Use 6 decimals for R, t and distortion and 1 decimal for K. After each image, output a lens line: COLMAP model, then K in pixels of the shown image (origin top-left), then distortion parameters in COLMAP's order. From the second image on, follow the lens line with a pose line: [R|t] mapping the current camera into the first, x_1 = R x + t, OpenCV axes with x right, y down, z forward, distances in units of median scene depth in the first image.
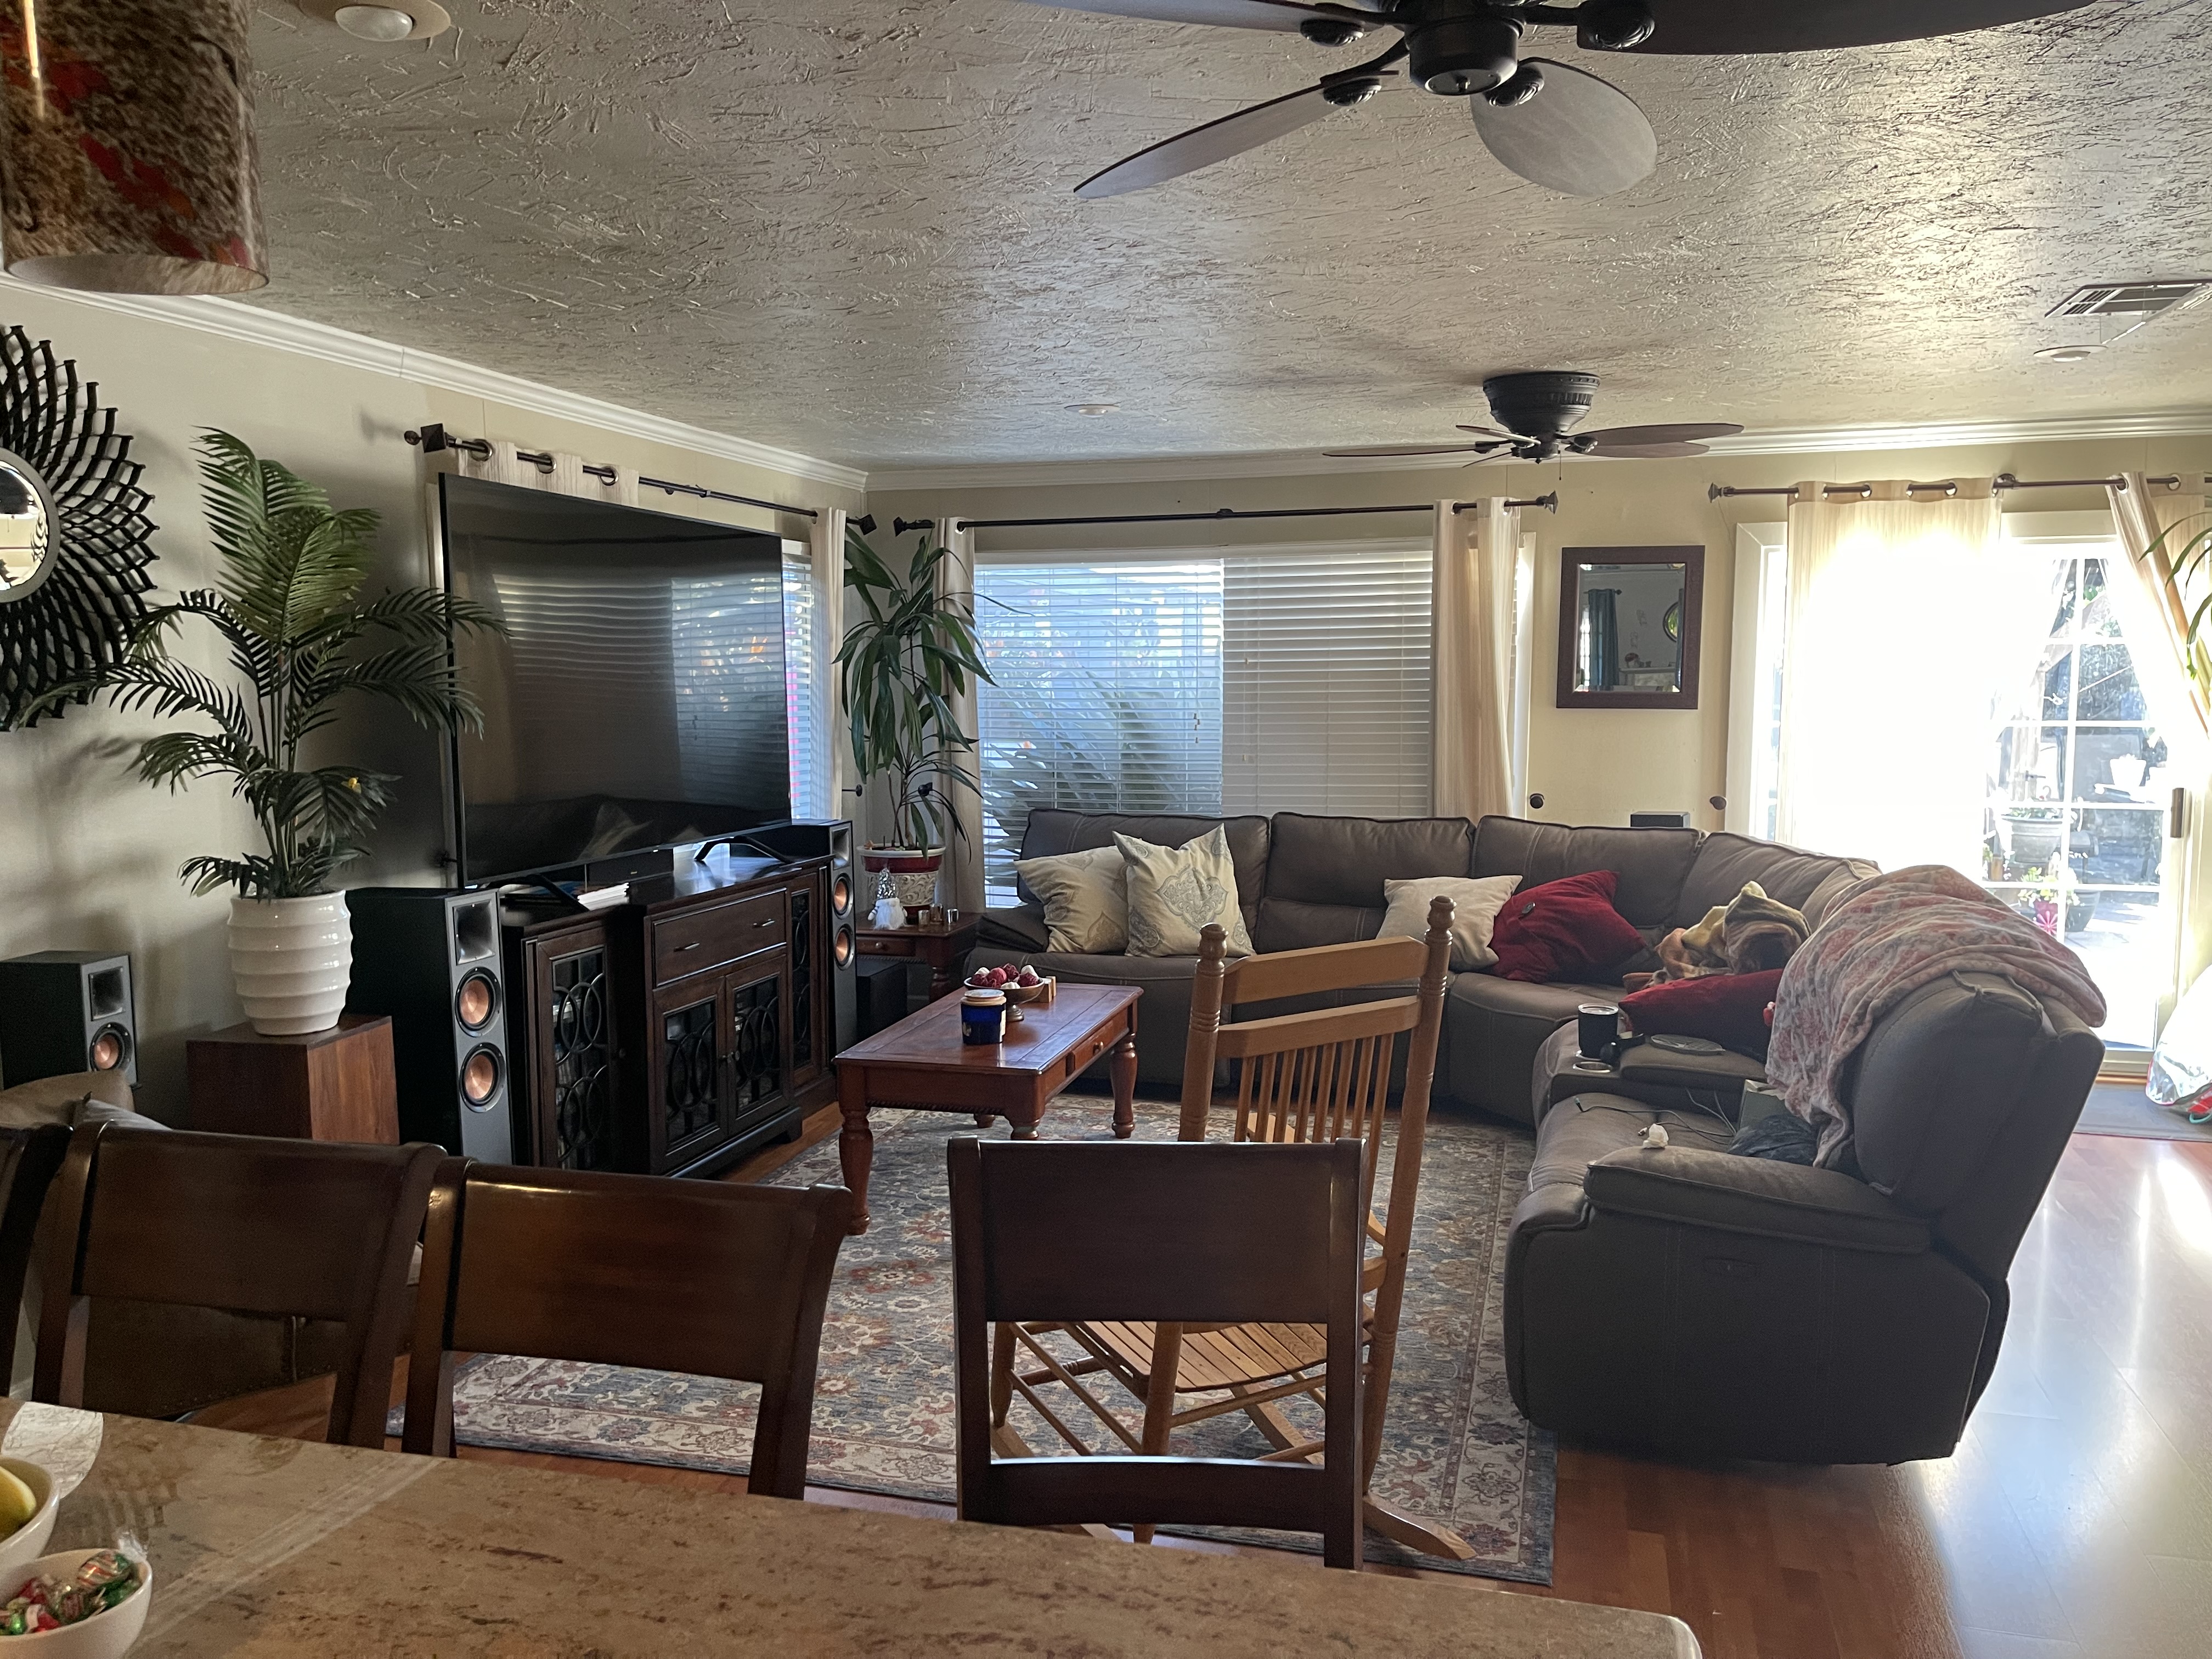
lens RADIAL K [[1604.9, 0, 1106.0], [0, 1604.9, 829.5], [0, 0, 1]] dist [0.095068, -0.140887]
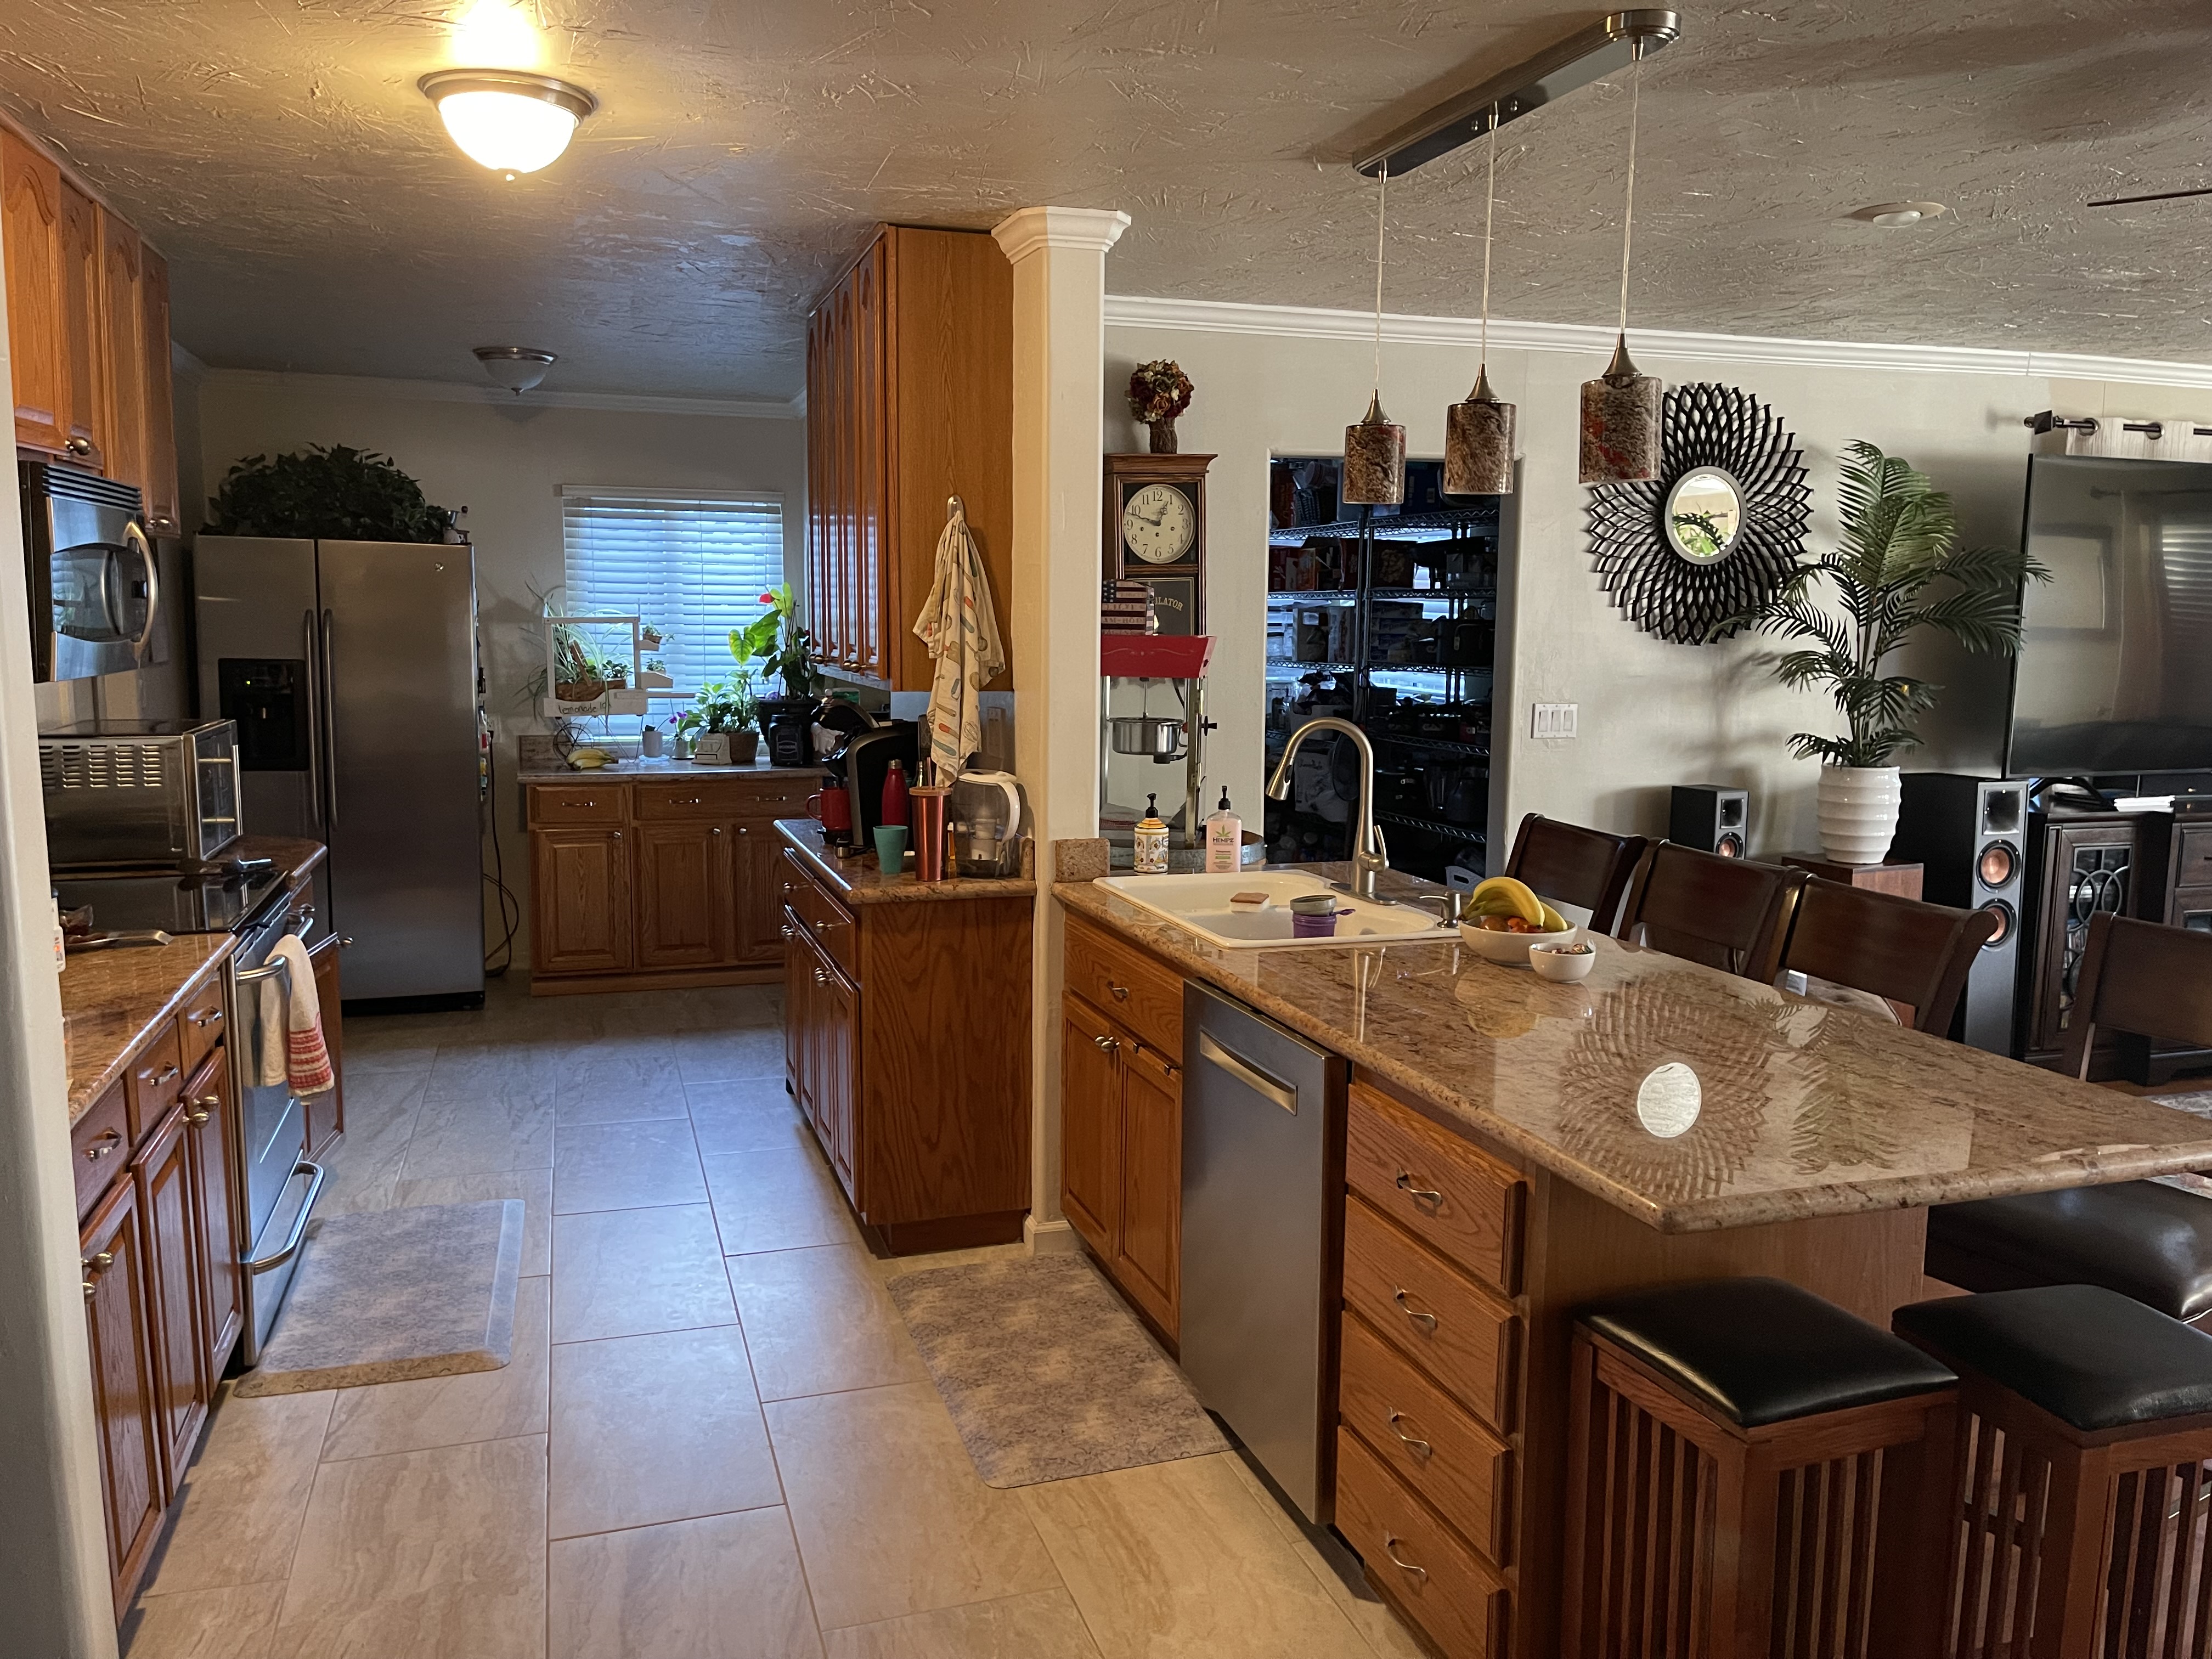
lens RADIAL K [[1667.9, 0, 1106.0], [0, 1667.9, 829.5], [0, 0, 1]] dist [0.061575, 0.002722]
pose [[0.540176, 0.121756, -0.832697, 0.389550], [-0.093923, 0.992019, 0.084123, 0.033231], [0.836294, 0.032769, 0.547301, -0.371022]]
